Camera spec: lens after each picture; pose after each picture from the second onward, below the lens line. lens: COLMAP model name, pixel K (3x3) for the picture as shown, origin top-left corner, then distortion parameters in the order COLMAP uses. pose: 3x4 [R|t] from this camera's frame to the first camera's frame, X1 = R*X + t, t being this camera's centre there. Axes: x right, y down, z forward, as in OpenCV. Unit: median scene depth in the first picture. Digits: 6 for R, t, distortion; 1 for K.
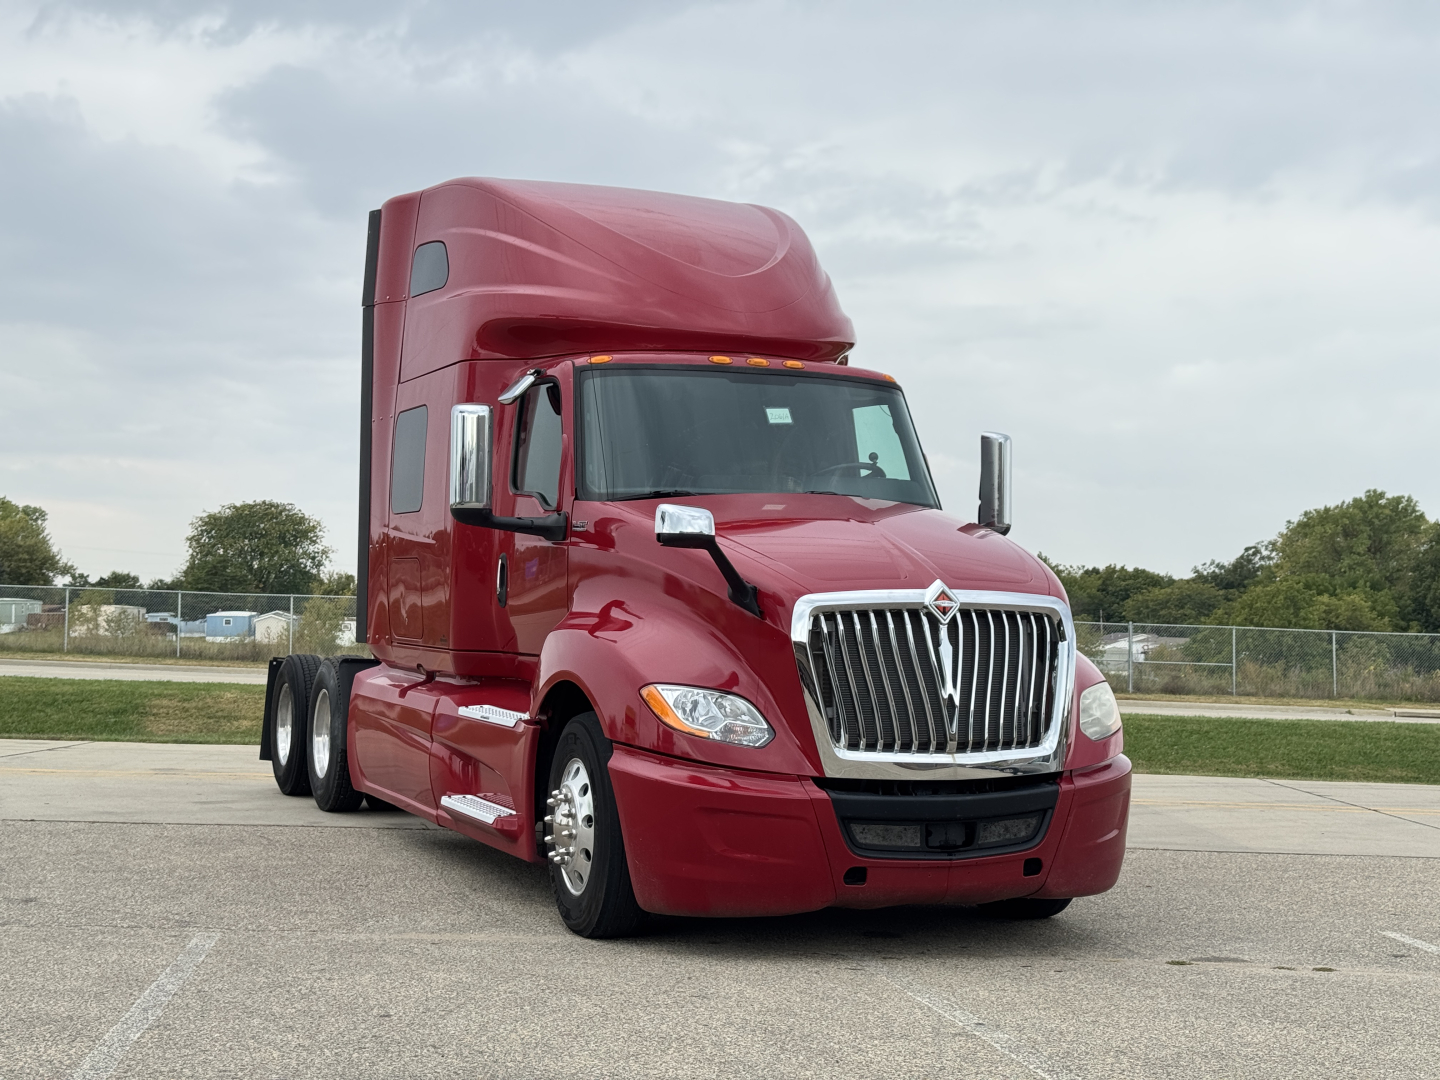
lens RADIAL K [[1971.3, 0, 720.0], [0, 1971.3, 540.0], [0, 0, 1]] dist [0.138956, -0.025911]
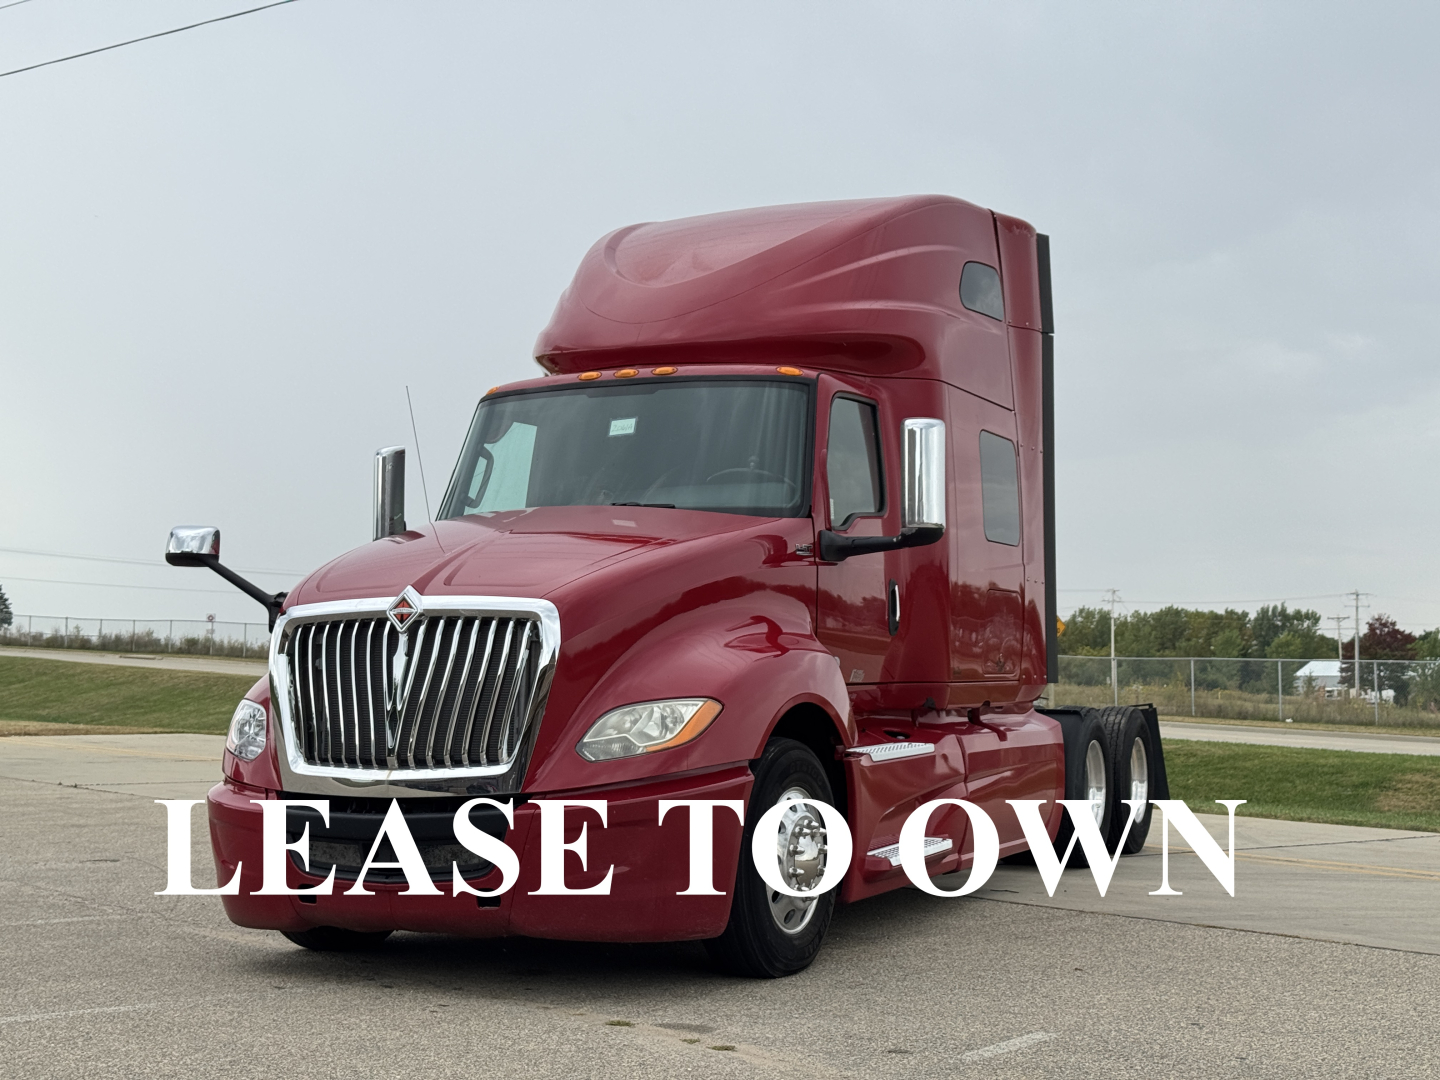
lens RADIAL K [[1971.3, 0, 720.0], [0, 1971.3, 540.0], [0, 0, 1]] dist [0.138956, -0.025911]
pose [[0.696913, -0.064075, -0.714288, 0.896965], [0.033532, 0.997823, -0.056792, 0.057221], [0.716372, 0.015627, 0.697544, 0.448583]]
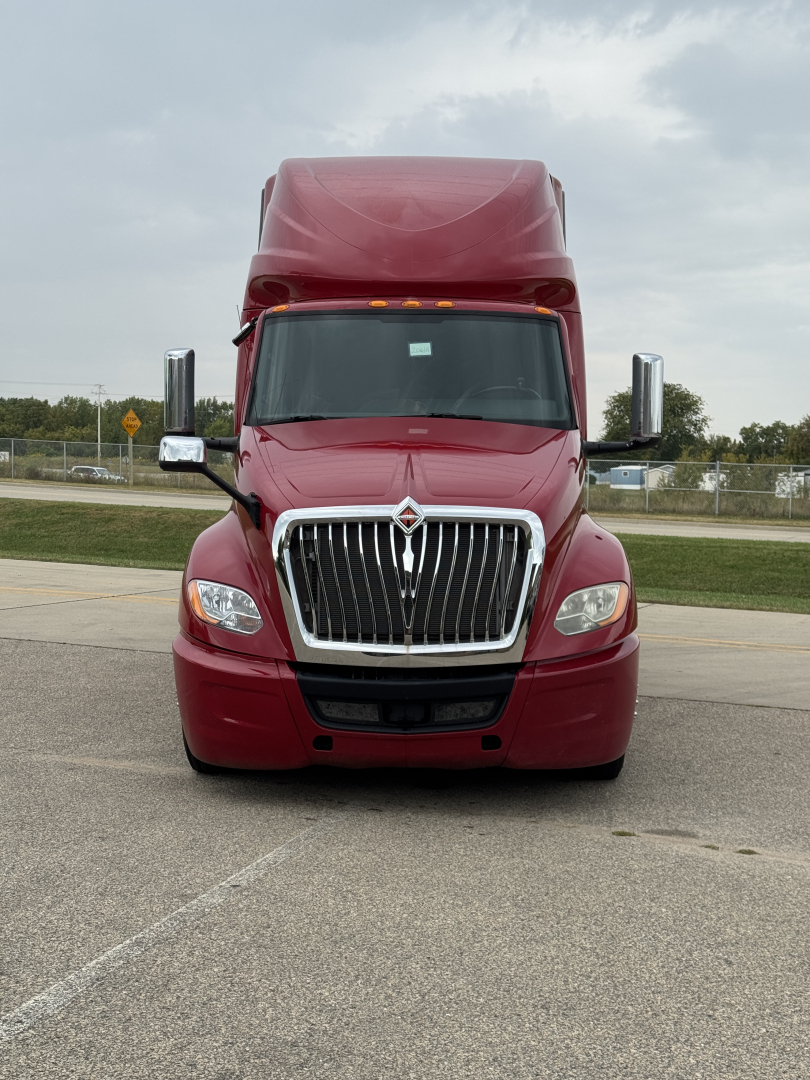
lens RADIAL K [[1478.4, 0, 405.0], [0, 1478.4, 540.0], [0, 0, 1]] dist [0.138956, -0.025911]
pose [[0.922381, 0.016847, -0.385913, 0.449760], [0.016545, 0.996409, 0.083043, -0.027140], [0.385926, -0.082982, 0.918790, 0.193695]]
